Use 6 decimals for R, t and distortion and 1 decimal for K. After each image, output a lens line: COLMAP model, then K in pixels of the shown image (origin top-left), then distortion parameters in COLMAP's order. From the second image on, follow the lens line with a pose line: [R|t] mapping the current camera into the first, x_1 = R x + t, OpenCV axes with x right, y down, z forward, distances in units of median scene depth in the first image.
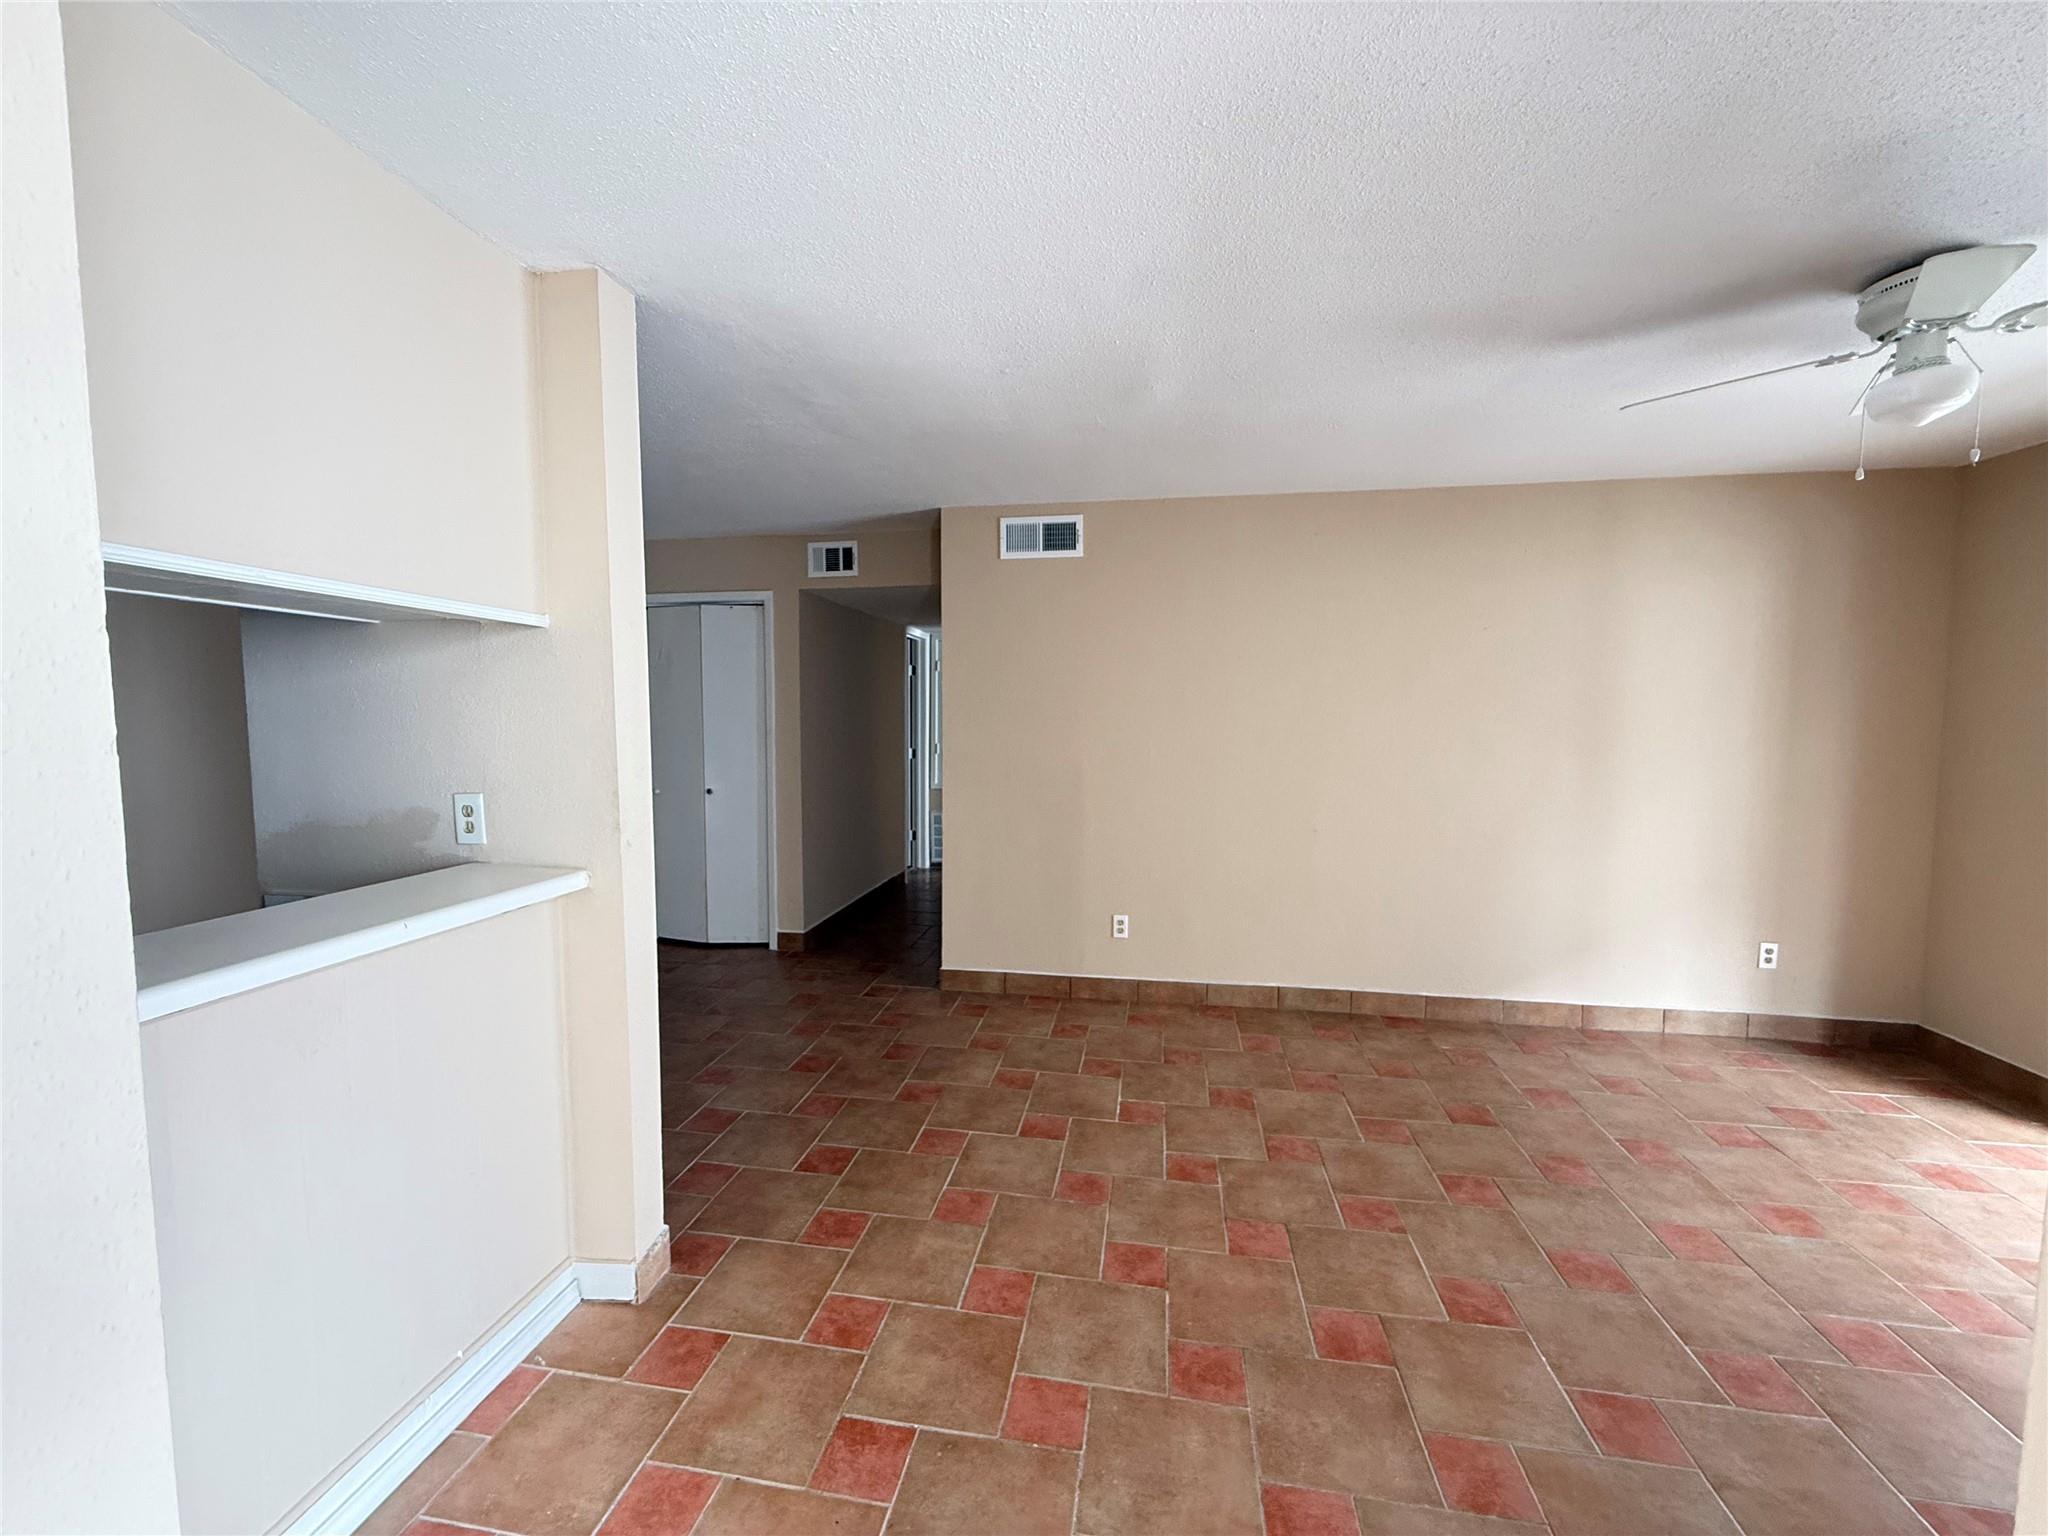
lens RADIAL K [[815.4, 0, 1019.4], [0, 815.4, 766.3], [0, 0, 1]] dist [-0.000247, -0.000017]
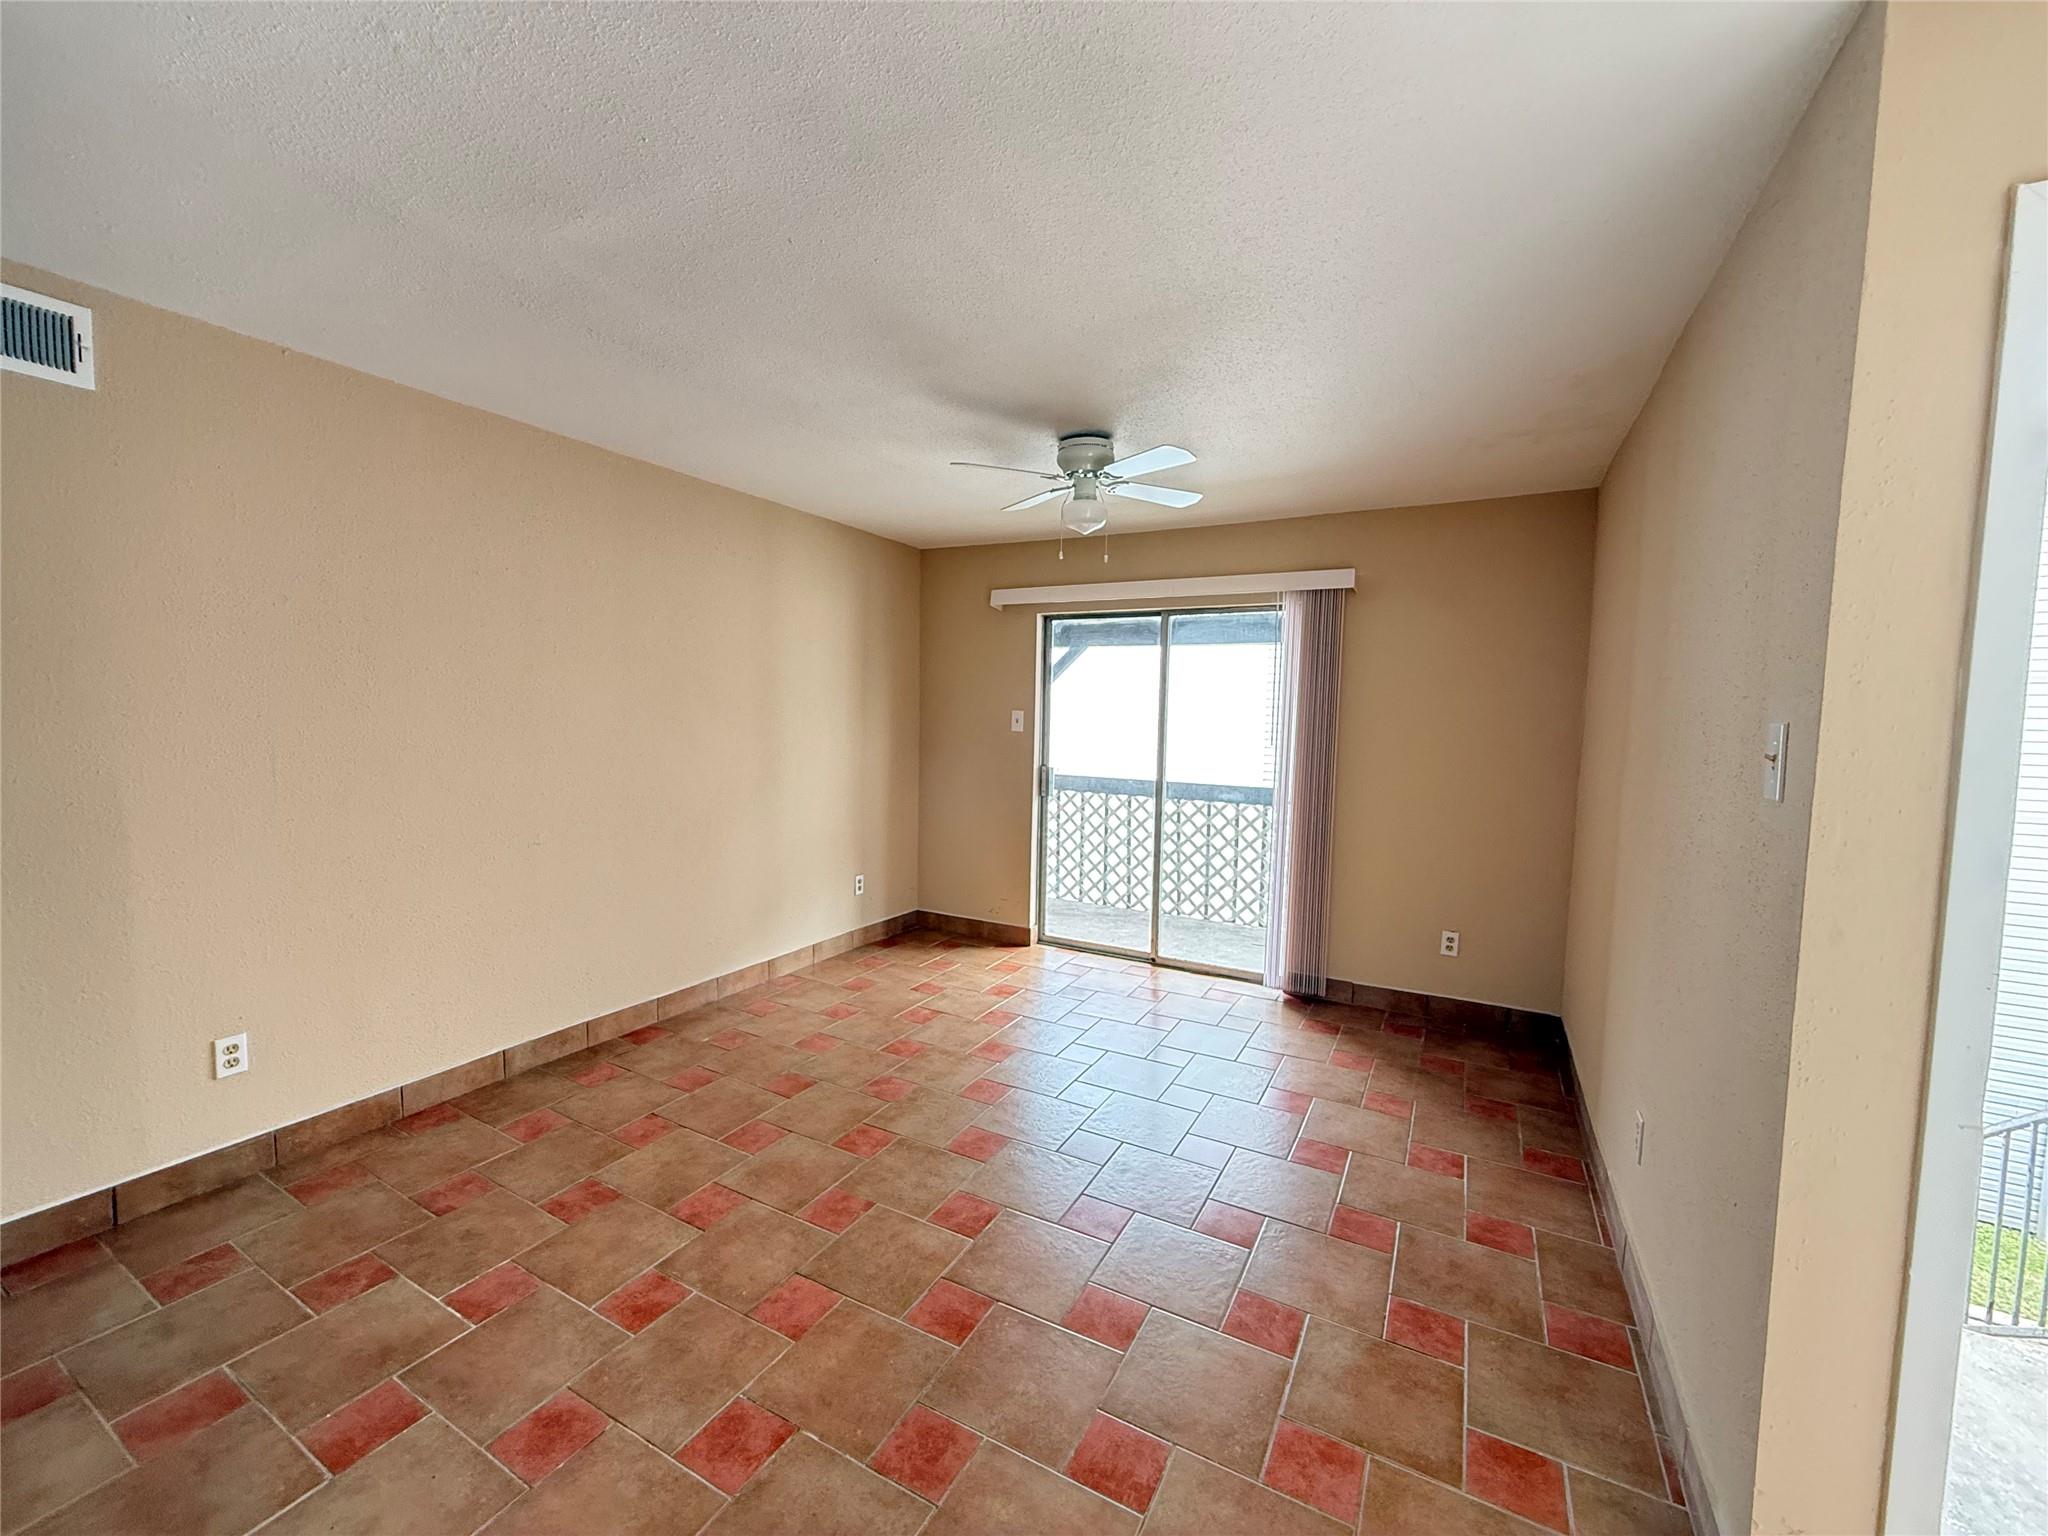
lens RADIAL K [[815.4, 0, 1019.4], [0, 815.4, 766.3], [0, 0, 1]] dist [-0.000247, -0.000017]
pose [[0.325264, -0.058433, 0.943816, -0.295616], [0.045026, 0.997914, 0.046265, -0.016519], [-0.944551, 0.027448, 0.327216, 0.337881]]
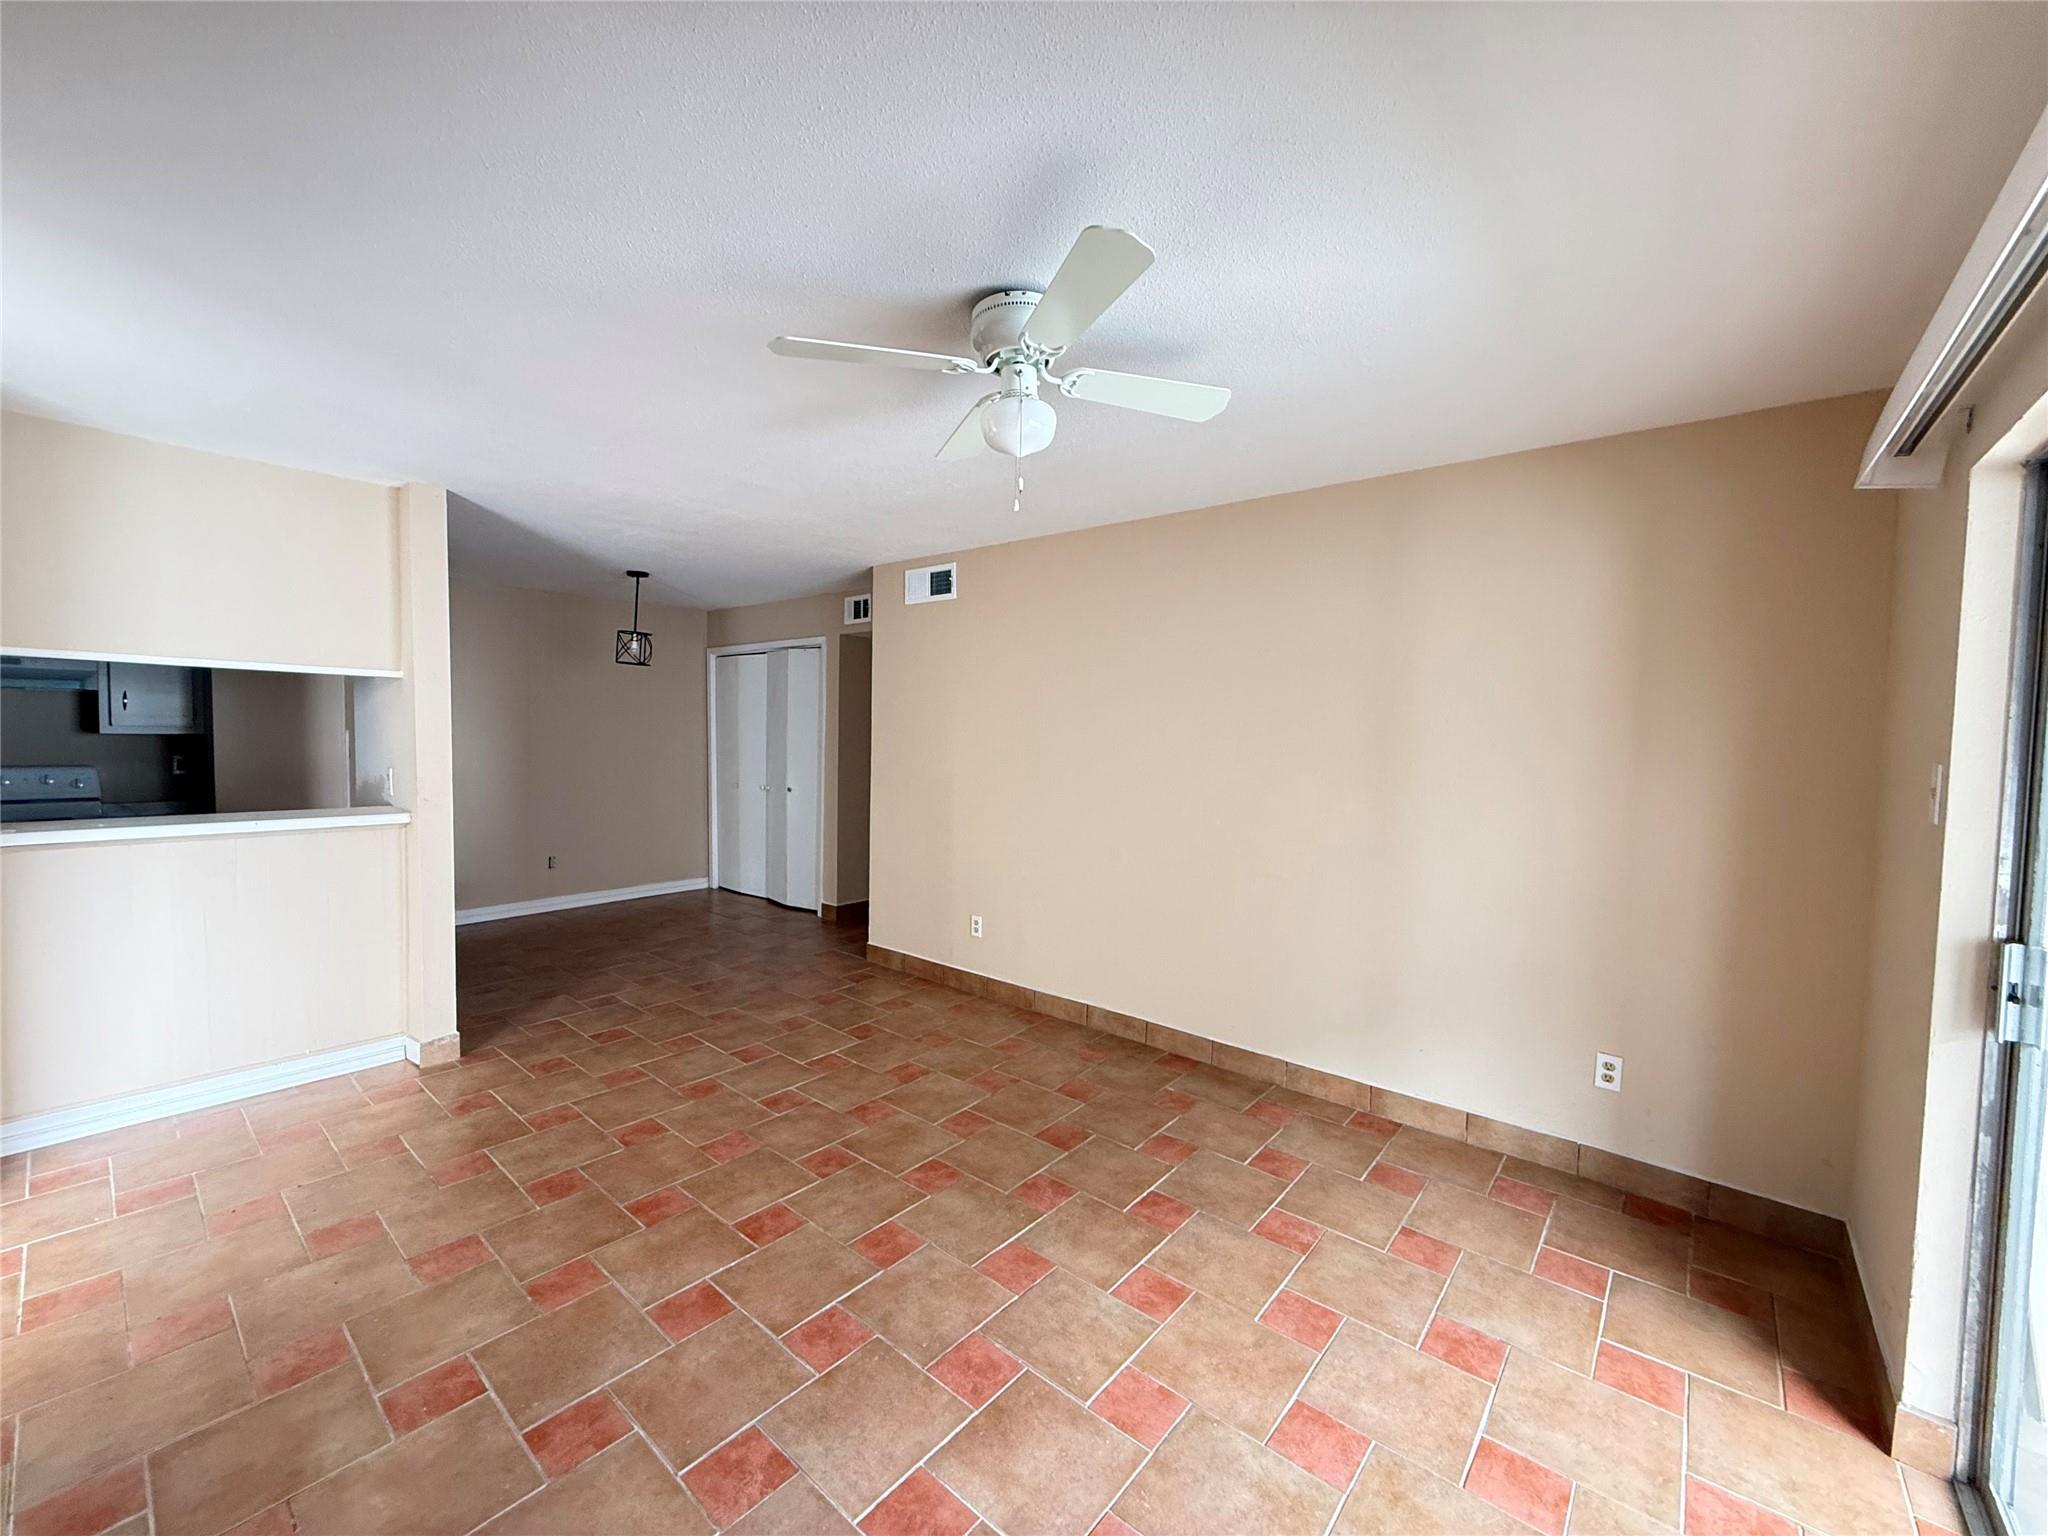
lens RADIAL K [[812.4, 0, 1019.4], [0, 812.4, 763.0], [0, 0, 1]] dist [-0.000491, -0.000390]
pose [[0.863289, 0.035906, -0.503431, 0.919072], [-0.052284, 0.998462, -0.018443, -0.010780], [0.501995, 0.042243, 0.863838, 0.078862]]
